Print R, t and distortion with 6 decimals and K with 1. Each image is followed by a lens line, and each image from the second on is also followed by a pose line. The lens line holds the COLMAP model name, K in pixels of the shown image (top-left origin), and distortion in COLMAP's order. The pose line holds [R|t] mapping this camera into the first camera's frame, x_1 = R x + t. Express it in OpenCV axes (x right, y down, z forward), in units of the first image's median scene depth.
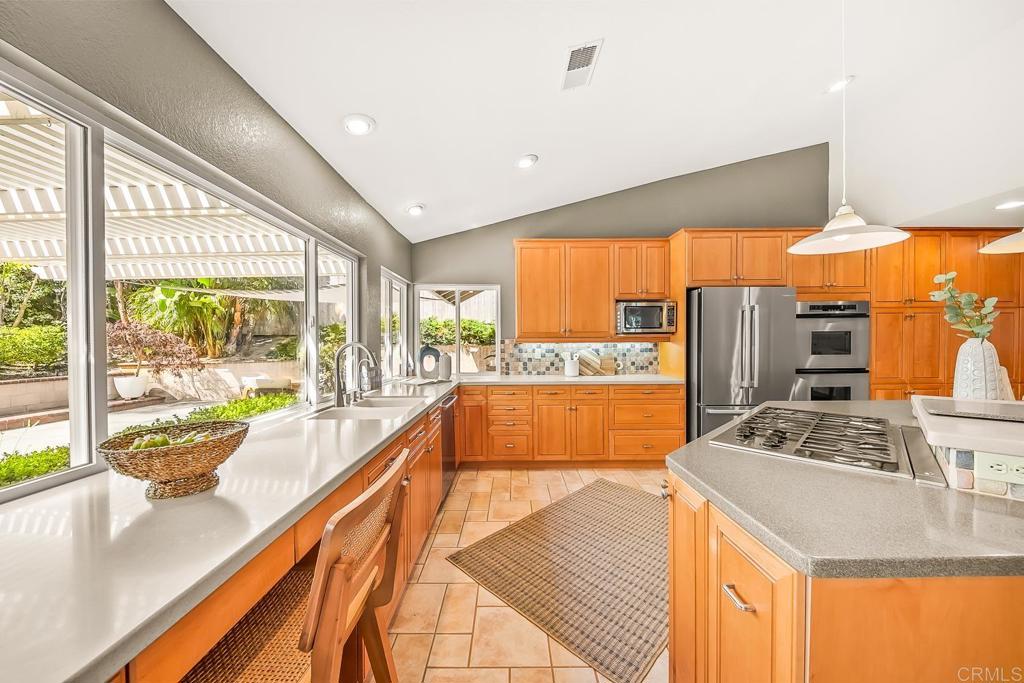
lens RADIAL K [[359.9, 0, 510.5], [0, 359.9, 346.4], [0, 0, 1]] dist [0.001542, 0.000015]
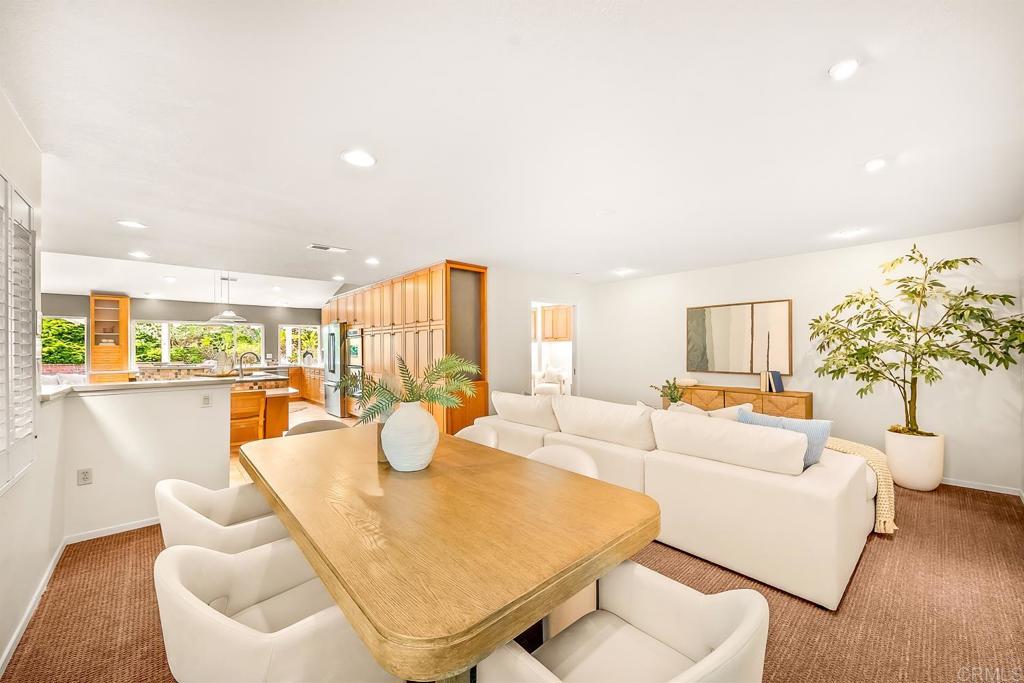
lens RADIAL K [[381.9, 0, 512.0], [0, 381.9, 341.5], [0, 0, 1]] dist [0.002235, -0.000067]
pose [[0.670685, -0.013079, -0.741627, 2.452780], [-0.002861, 0.999791, -0.020219, -0.019129], [0.741736, 0.015683, 0.670508, 0.242840]]
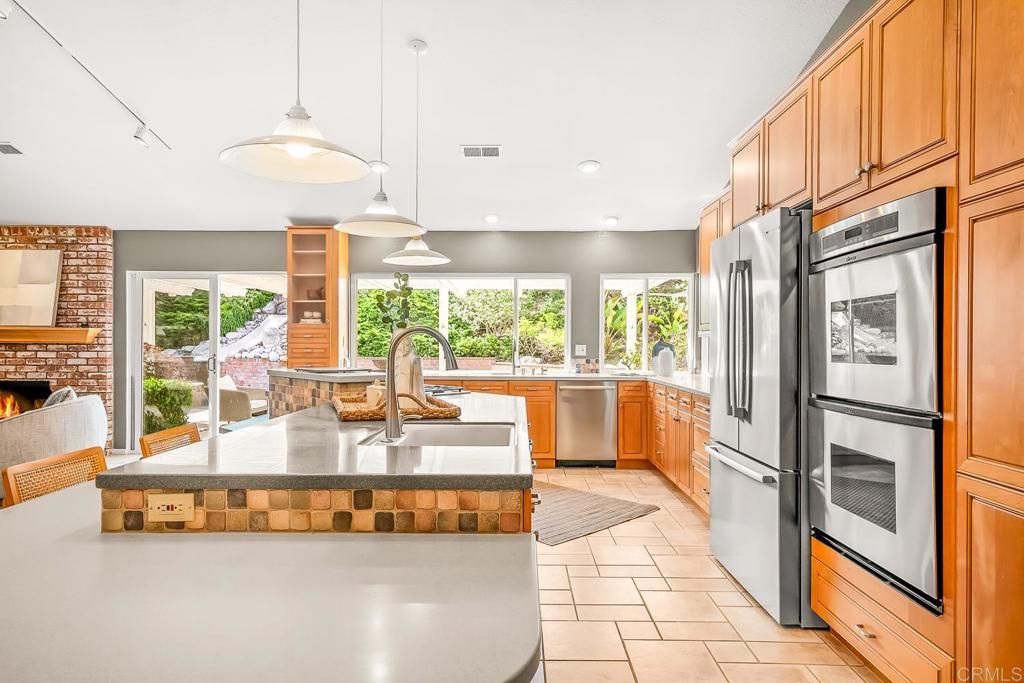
lens RADIAL K [[599.5, 0, 516.0], [0, 599.5, 345.6], [0, 0, 1]] dist [0.001380, 0.012861]
pose [[-0.011295, 0.007326, -0.999909, 1.269182], [-0.013332, 0.999883, 0.007476, 0.005172], [0.999847, 0.013415, -0.011196, 0.561050]]
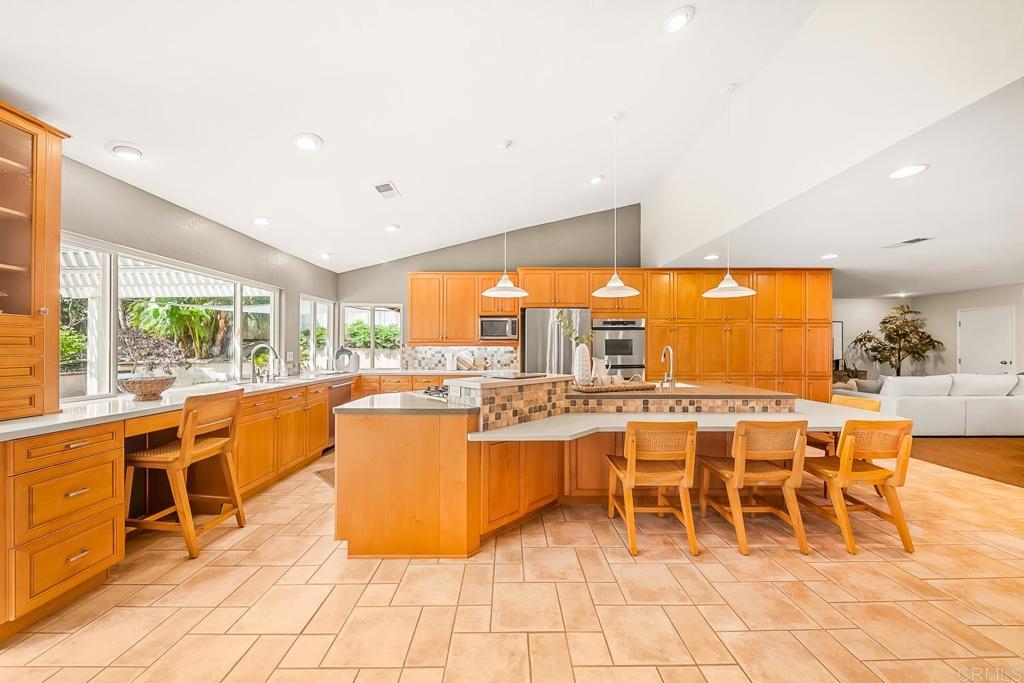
lens RADIAL K [[353.5, 0, 511.2], [0, 353.5, 347.0], [0, 0, 1]] dist [0.009683, -0.005405]
pose [[0.999928, 0.005272, 0.010802, 0.374502], [-0.005140, 0.999913, -0.012183, 0.007872], [-0.010865, 0.012127, 0.999867, -0.353574]]
